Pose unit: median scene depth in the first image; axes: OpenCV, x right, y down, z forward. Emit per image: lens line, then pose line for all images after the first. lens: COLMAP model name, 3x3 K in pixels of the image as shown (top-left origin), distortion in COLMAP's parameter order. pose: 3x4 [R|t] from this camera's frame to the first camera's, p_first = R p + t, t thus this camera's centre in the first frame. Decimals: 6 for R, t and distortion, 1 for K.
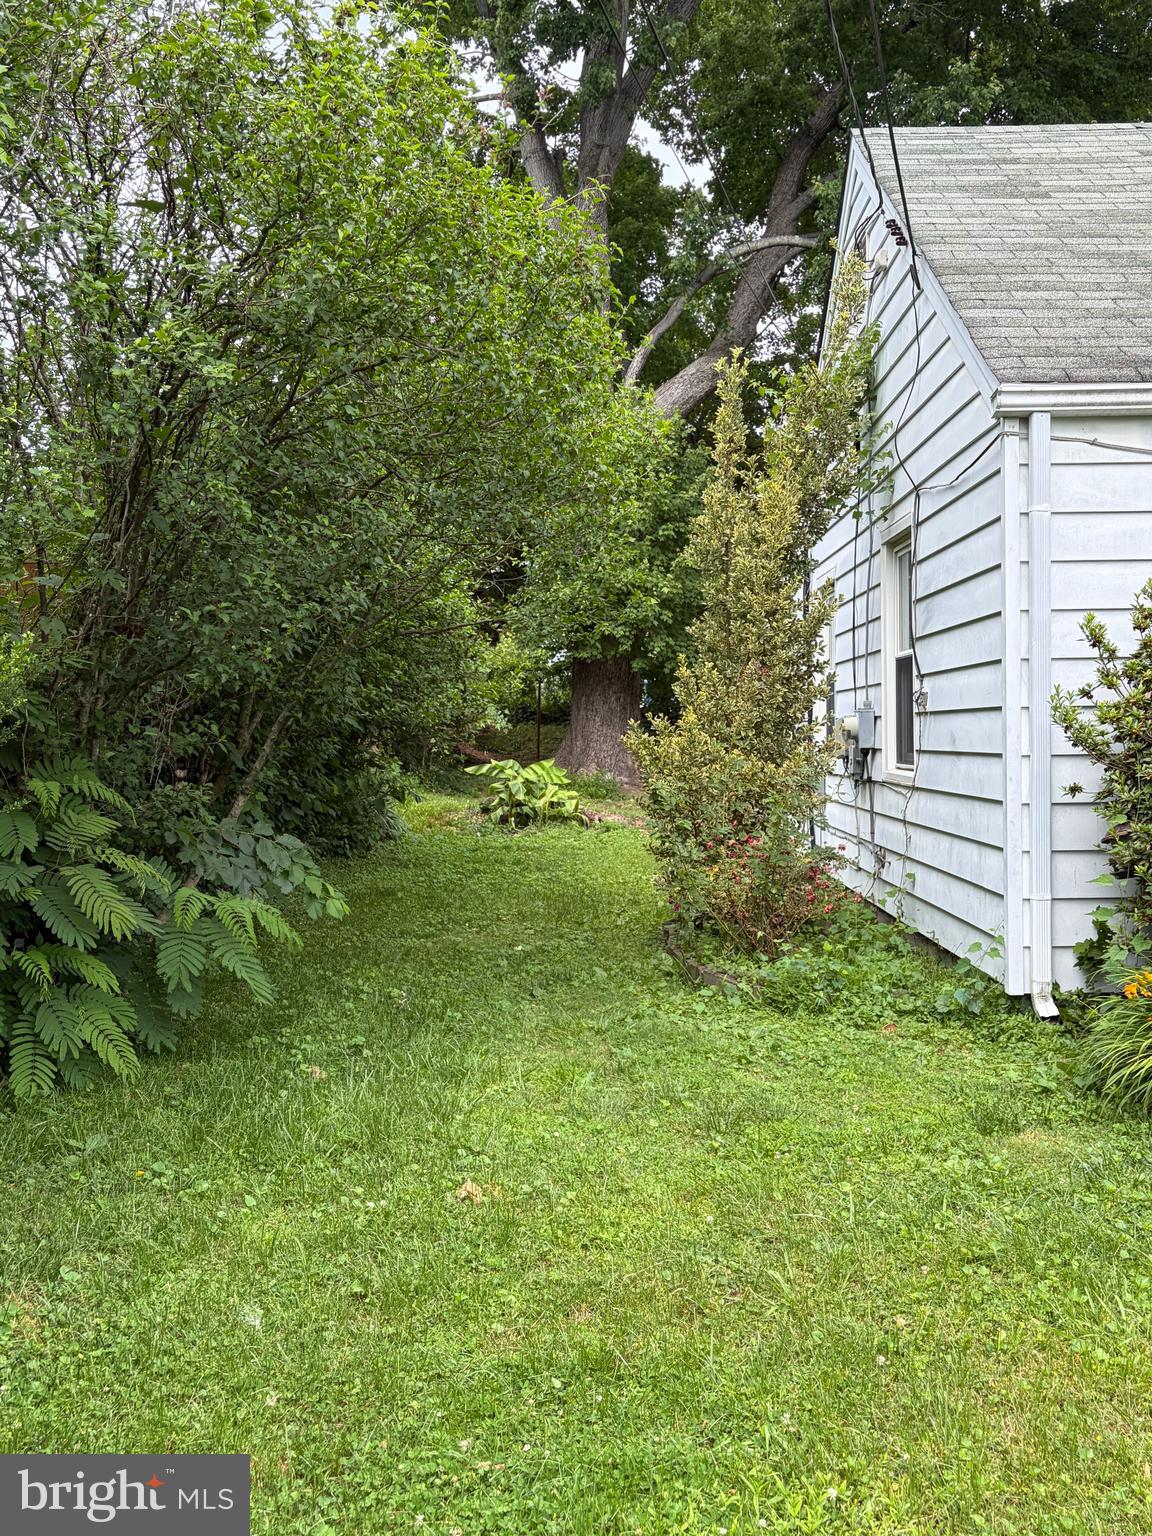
lens RADIAL K [[1471.7, 0, 574.3], [0, 1471.7, 769.1], [0, 0, 1]] dist [-0.050777, 0.000000]
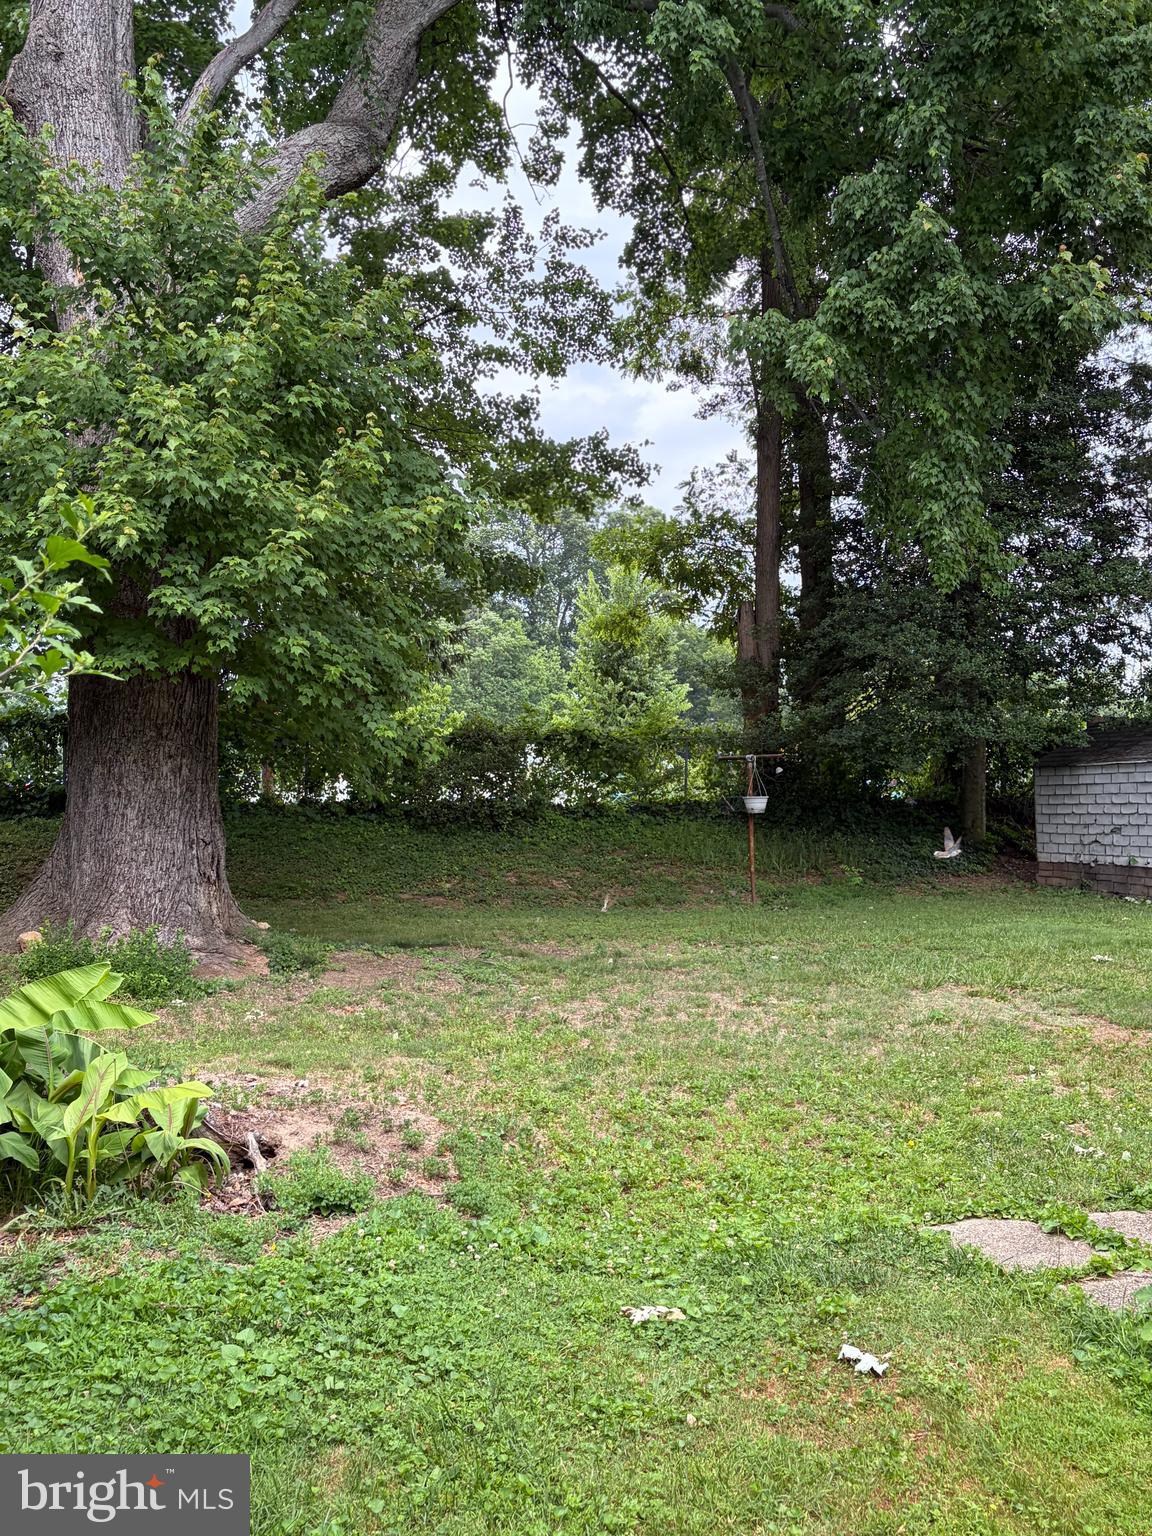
lens RADIAL K [[1471.7, 0, 575.8], [0, 1471.7, 770.1], [0, 0, 1]] dist [-0.050777, 0.000000]
pose [[0.923848, 0.004432, 0.382733, -0.033532], [0.012061, 0.999099, -0.040681, -0.028163], [-0.382569, 0.042200, 0.922963, 0.567530]]
